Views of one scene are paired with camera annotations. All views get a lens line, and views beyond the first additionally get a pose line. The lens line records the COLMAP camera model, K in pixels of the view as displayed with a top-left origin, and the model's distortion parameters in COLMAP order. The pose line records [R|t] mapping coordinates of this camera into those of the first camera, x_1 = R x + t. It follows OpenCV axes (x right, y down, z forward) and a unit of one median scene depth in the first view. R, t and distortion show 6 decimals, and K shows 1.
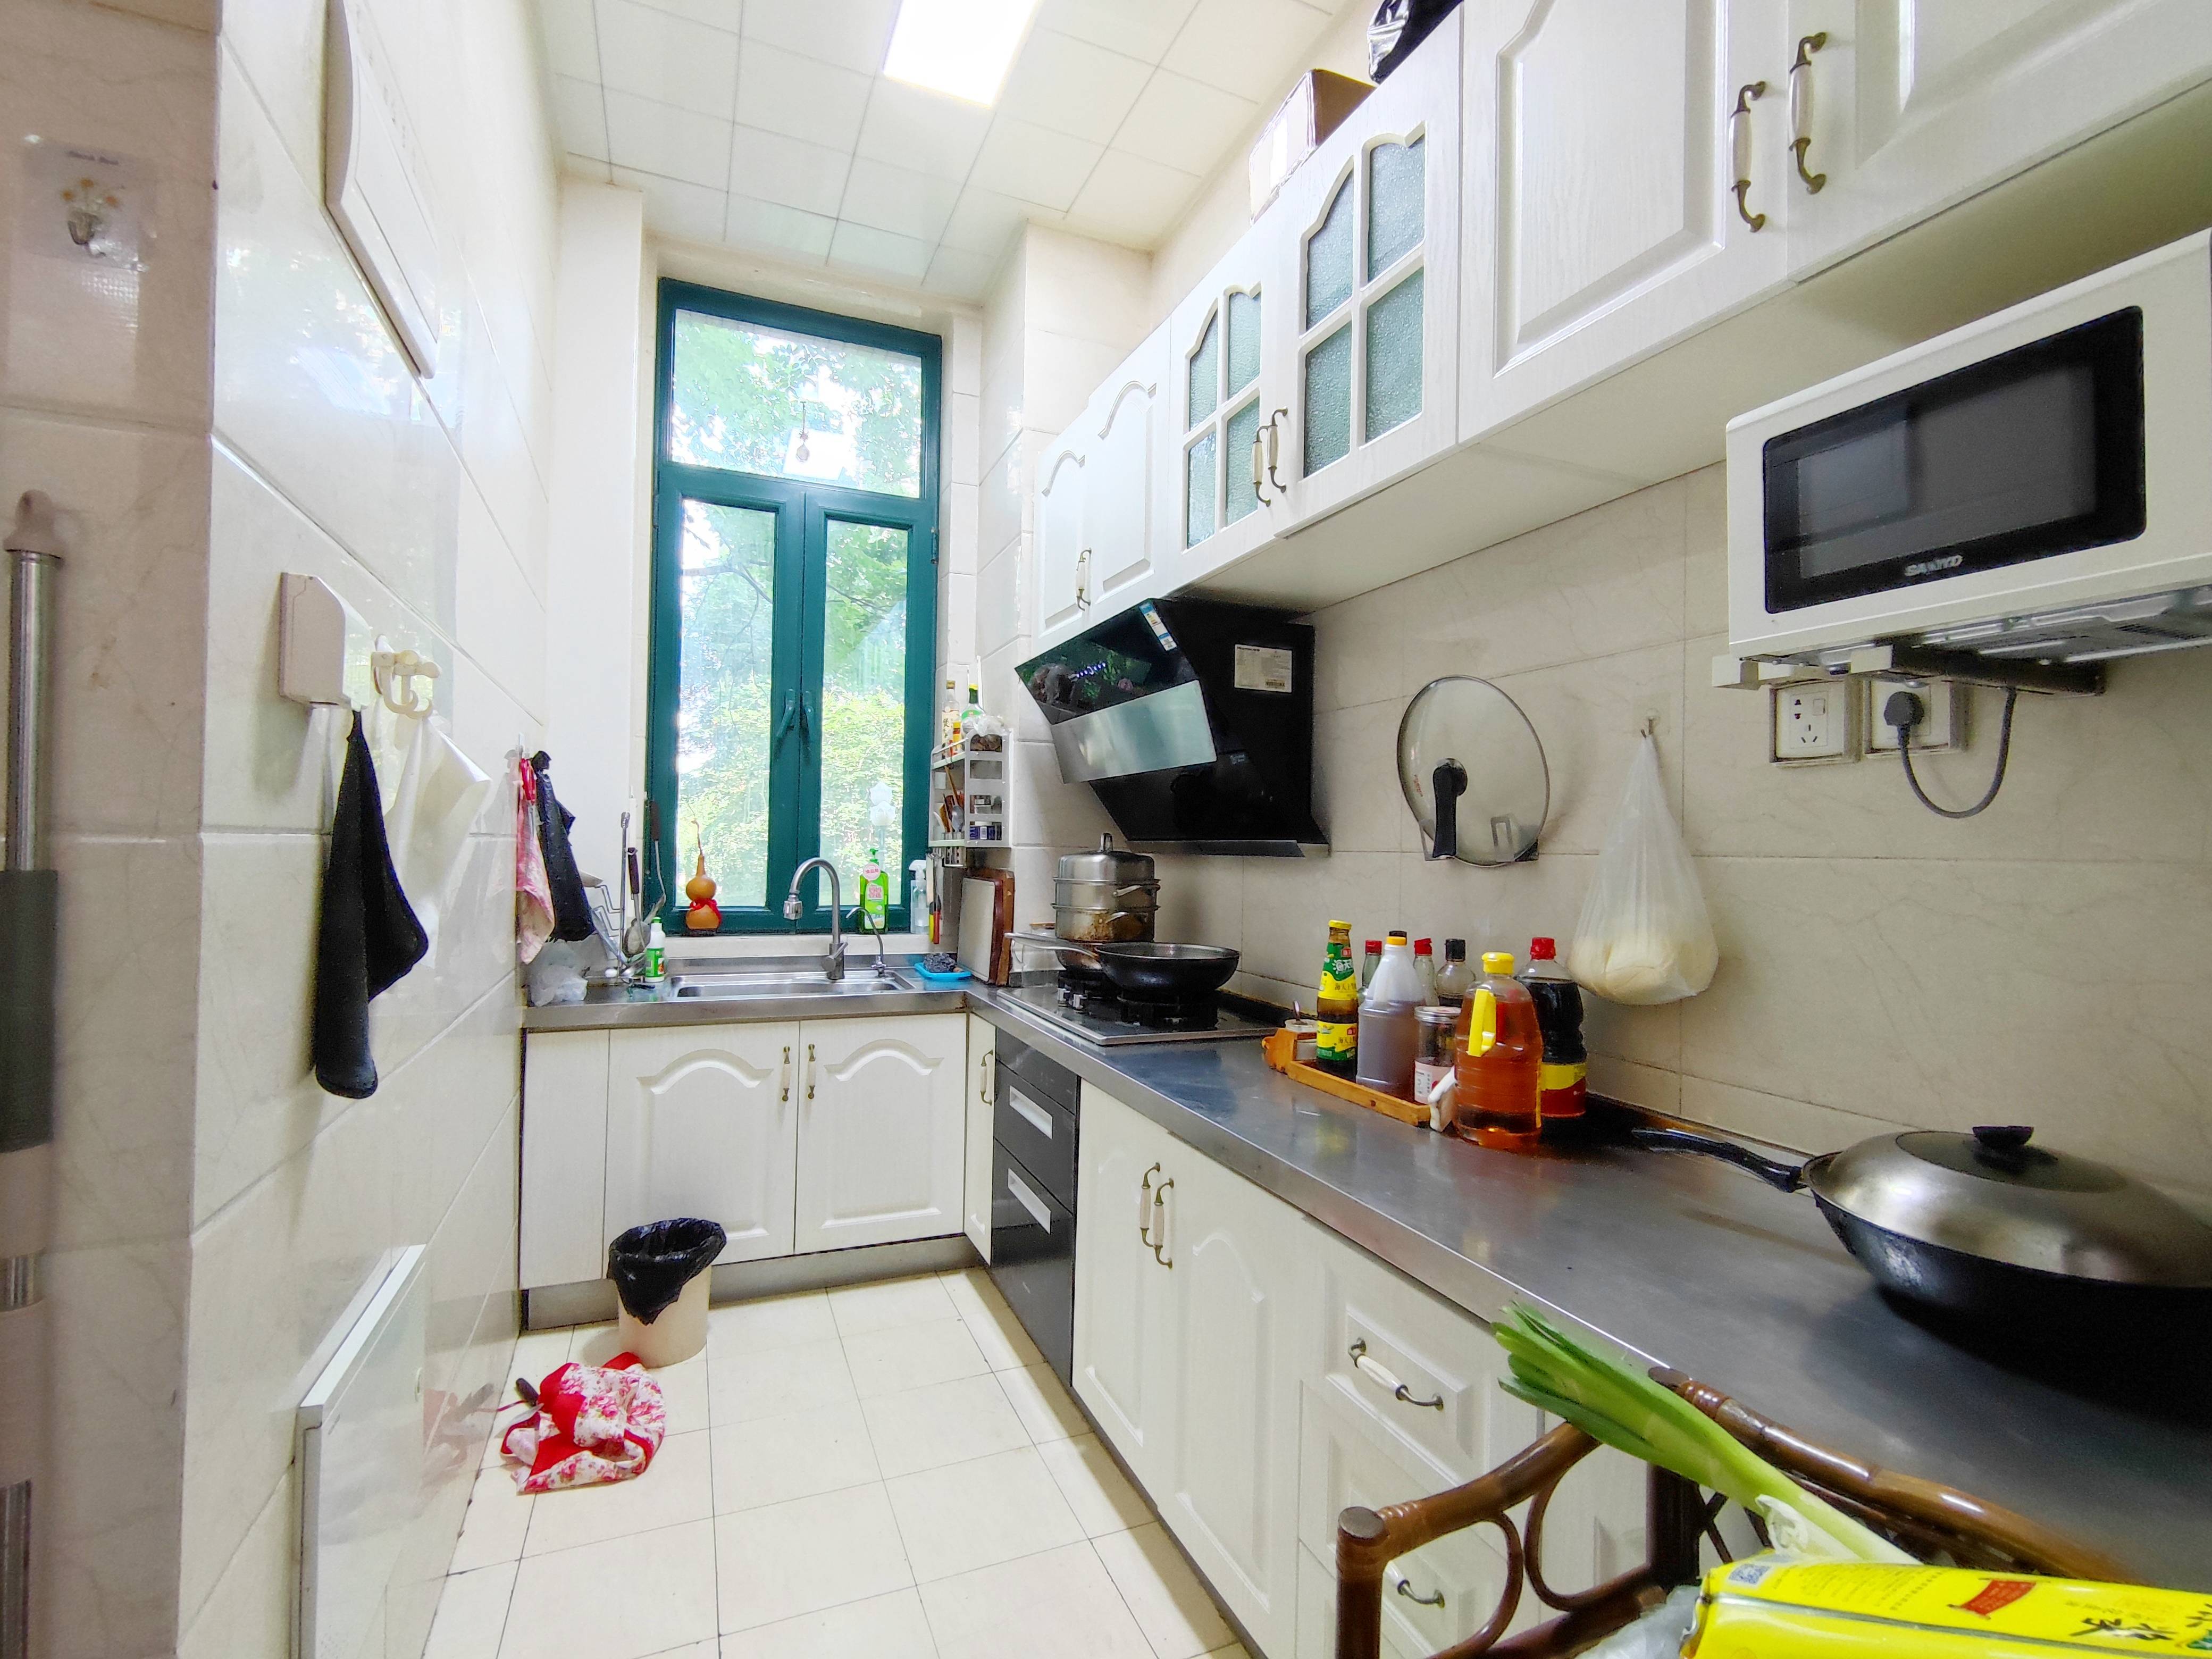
lens RADIAL K [[1034.8, 0, 1103.0], [0, 1034.8, 833.0], [0, 0, 1]] dist [-0.002912, -0.000848]
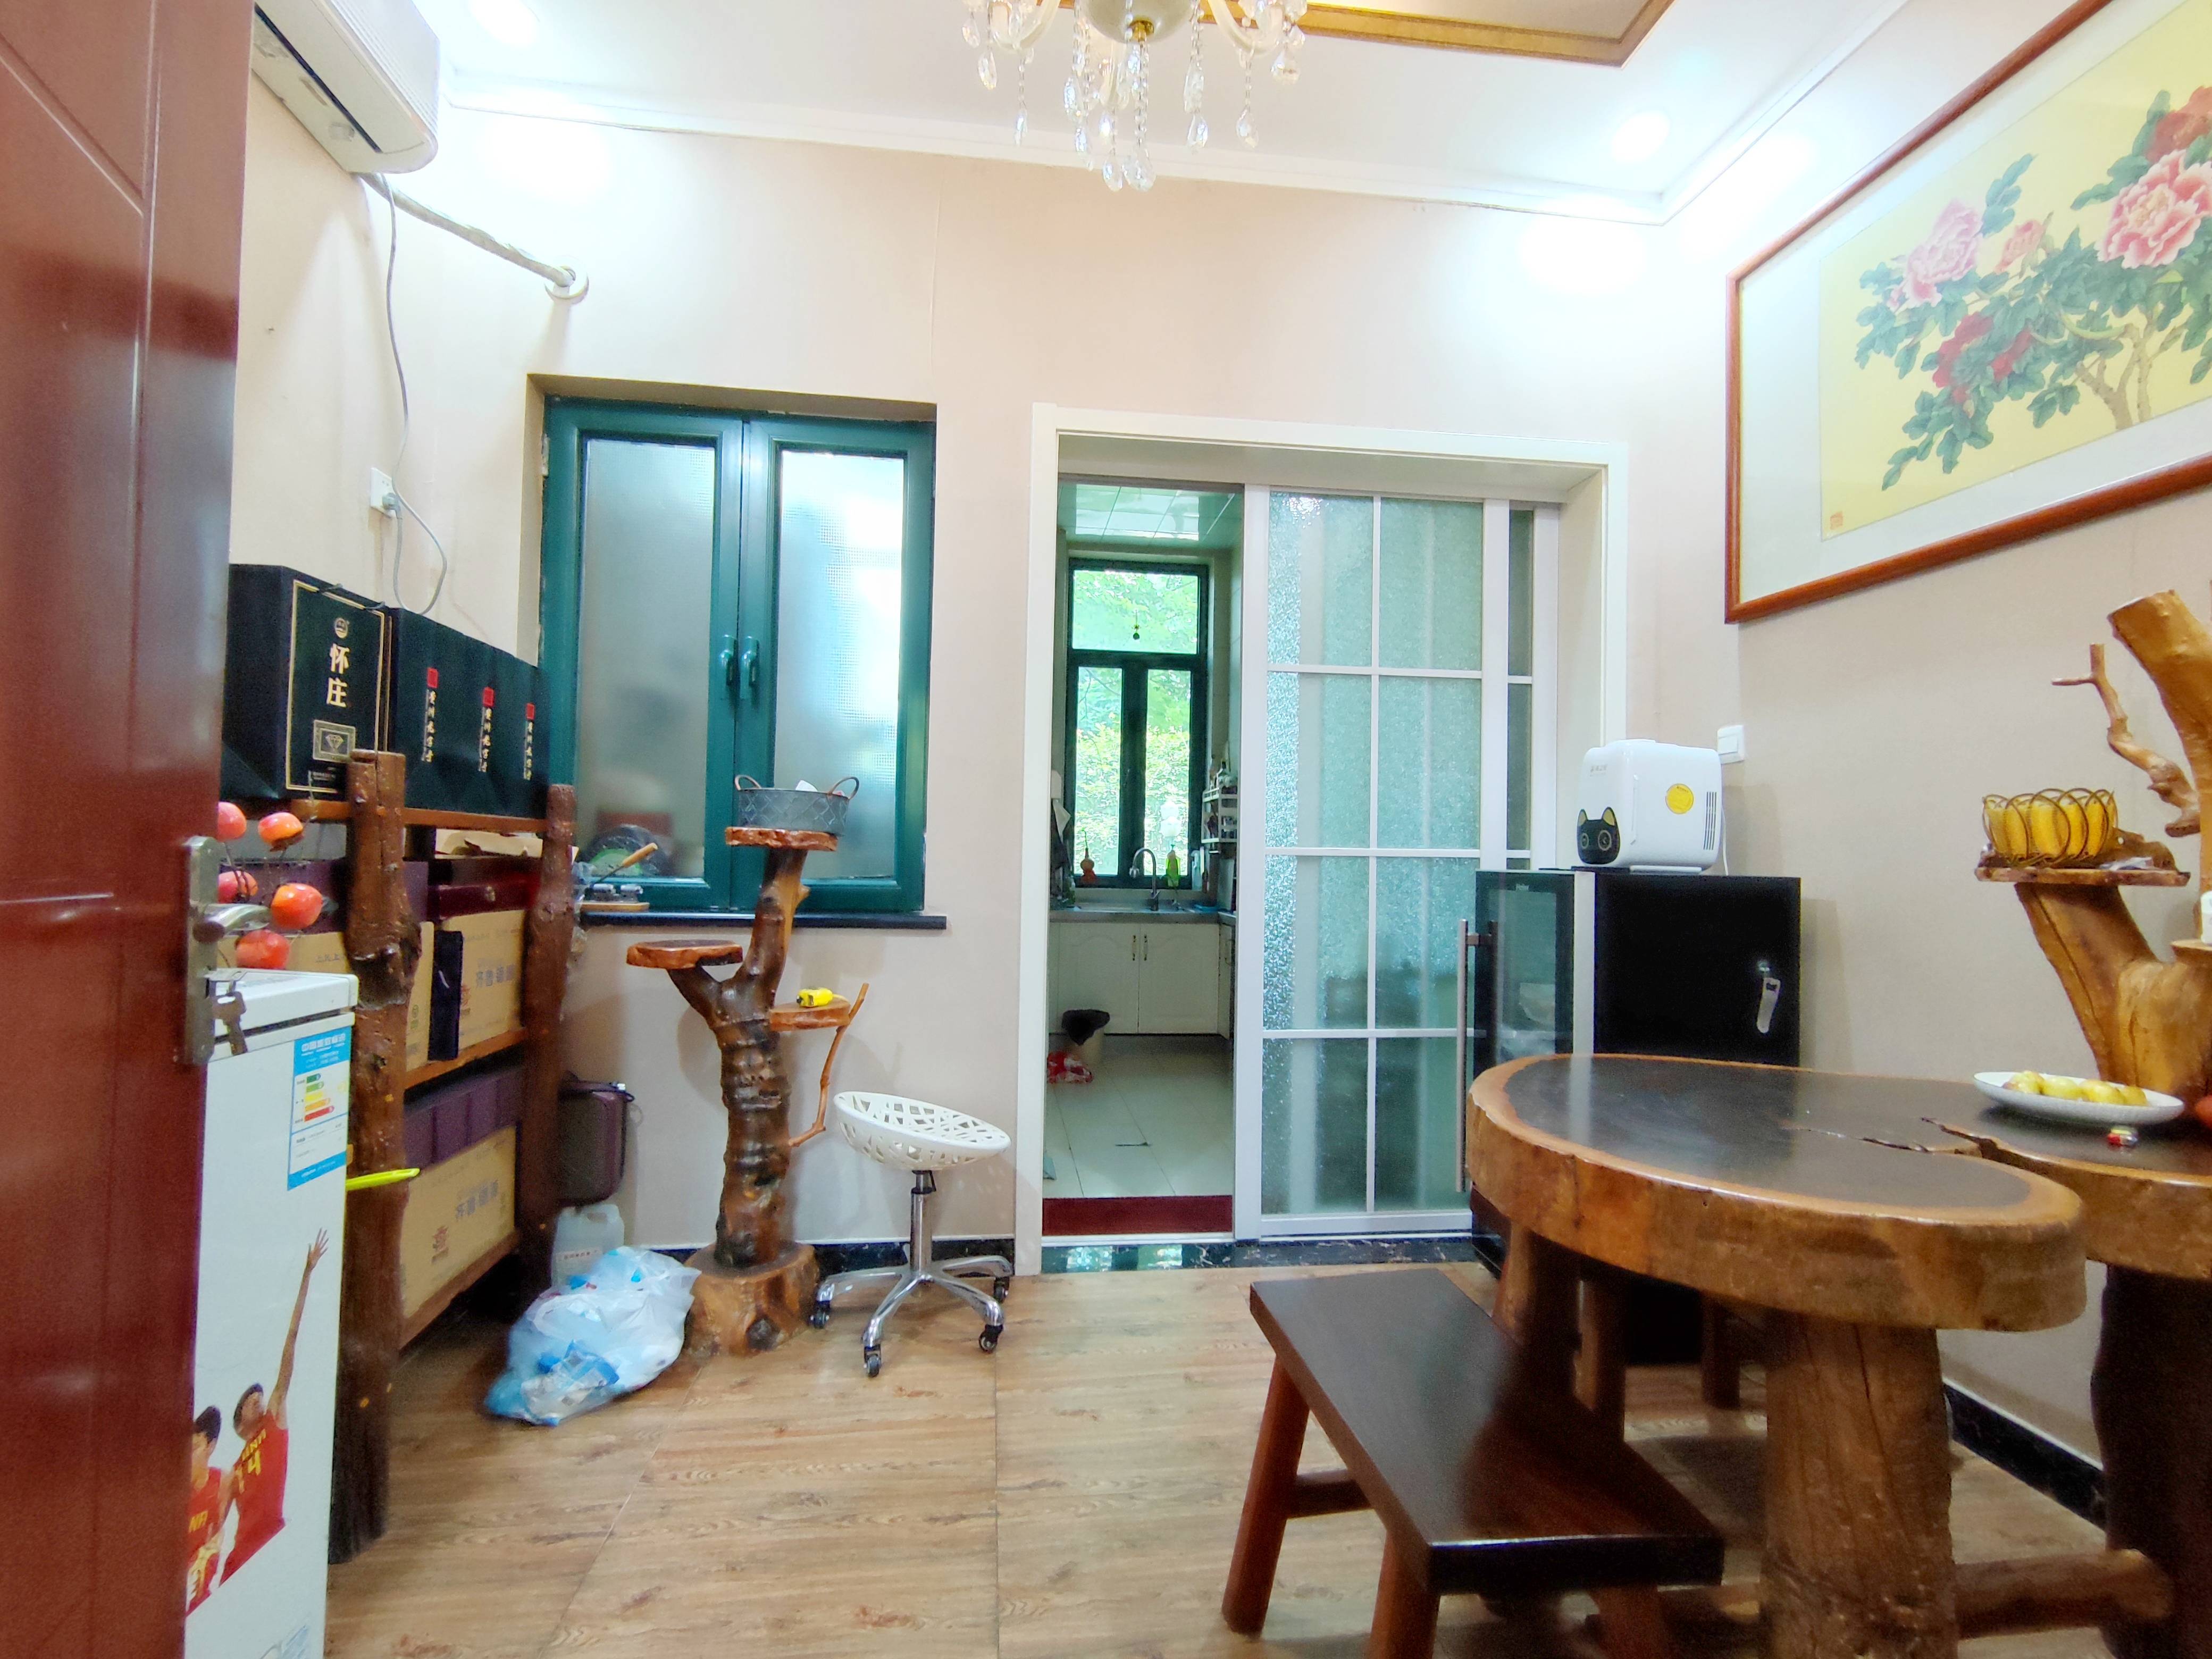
lens RADIAL K [[1034.8, 0, 1106.5], [0, 1034.8, 833.3], [0, 0, 1]] dist [-0.002912, -0.000848]
pose [[0.963653, -0.004848, -0.267112, 0.171514], [0.000137, 0.999844, -0.017652, 0.028249], [0.267156, 0.016974, 0.963504, -0.882087]]
